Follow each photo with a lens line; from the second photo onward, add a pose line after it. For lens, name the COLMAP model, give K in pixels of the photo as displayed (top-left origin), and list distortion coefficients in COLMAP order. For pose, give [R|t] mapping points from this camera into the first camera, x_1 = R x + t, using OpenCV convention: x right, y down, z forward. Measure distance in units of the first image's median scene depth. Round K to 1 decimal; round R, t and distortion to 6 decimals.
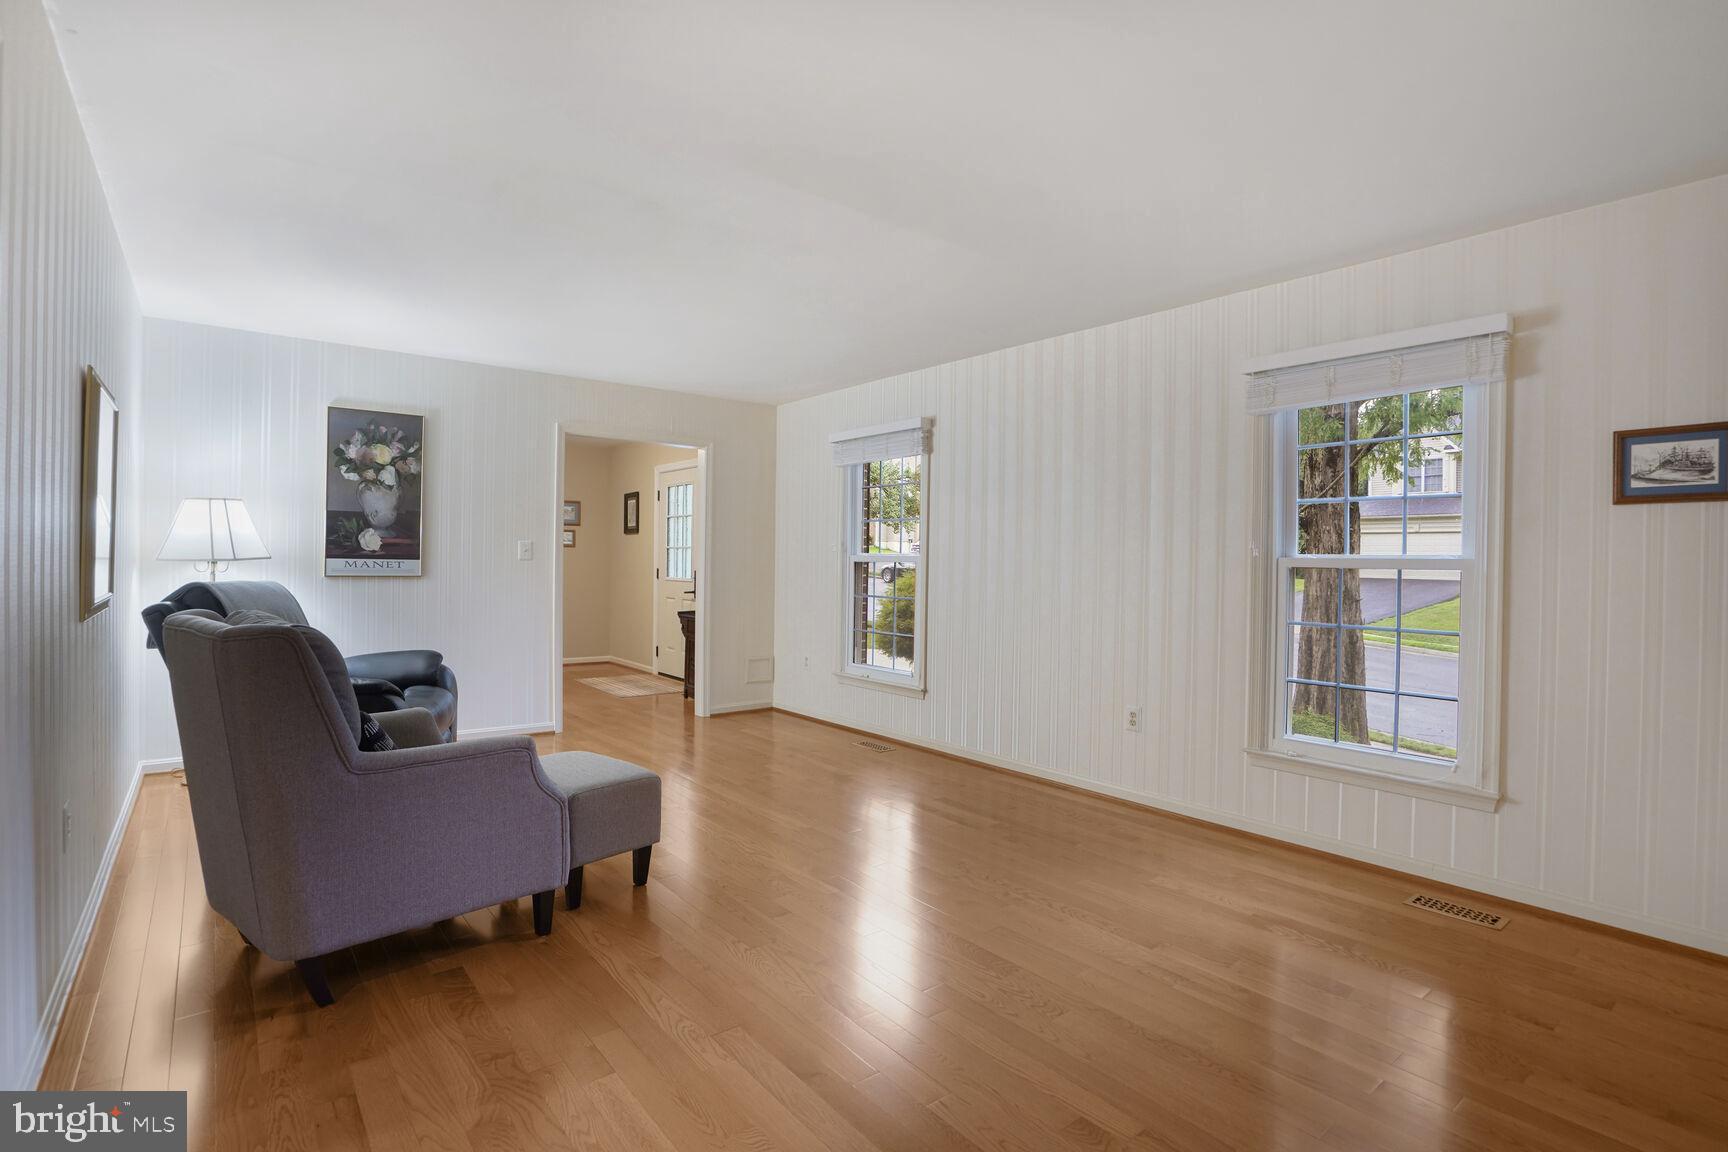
lens RADIAL K [[809.1, 0, 862.4], [0, 809.1, 570.2], [0, 0, 1]] dist [-0.053342, 0.017856]
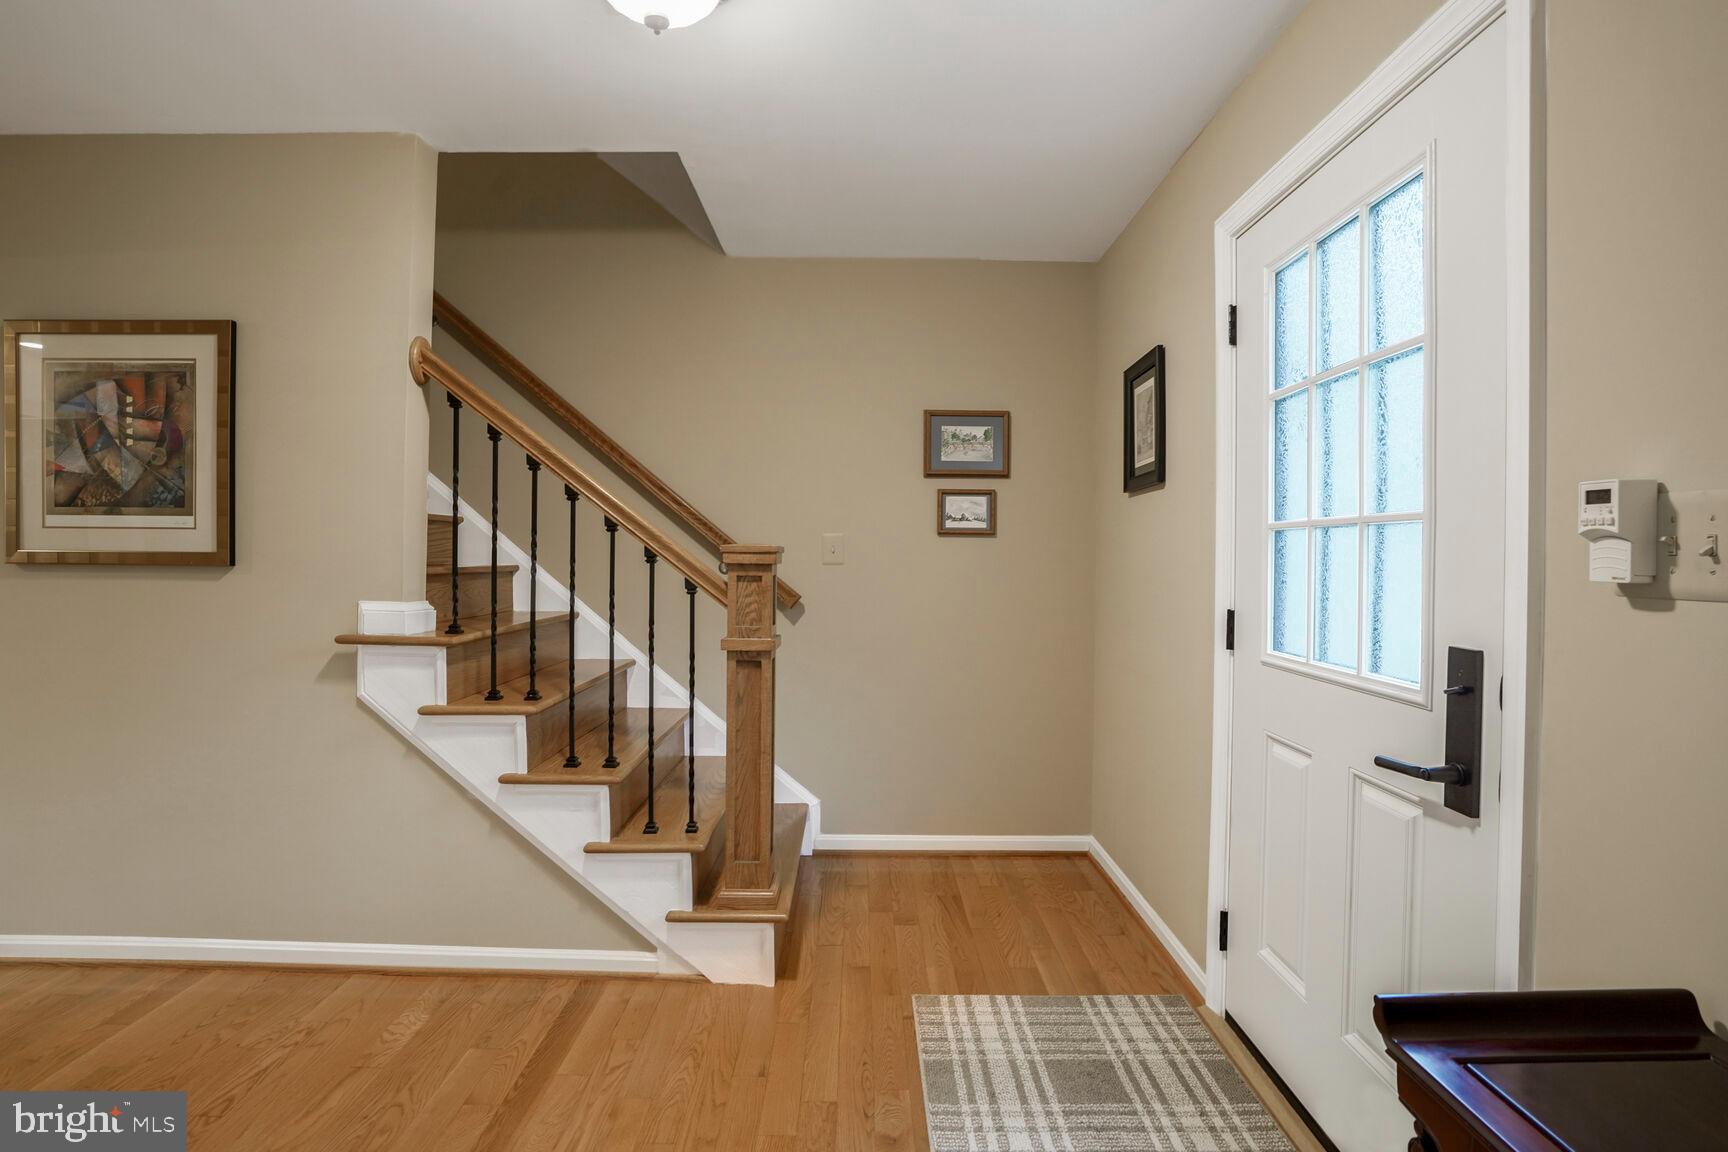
lens RADIAL K [[809.1, 0, 864.6], [0, 809.1, 568.6], [0, 0, 1]] dist [-0.053342, 0.017856]
pose [[0.777841, -0.000055, -0.628462, -0.176170], [-0.000061, 1.000000, -0.000163, -0.014257], [0.628462, 0.000165, 0.777840, 0.694472]]
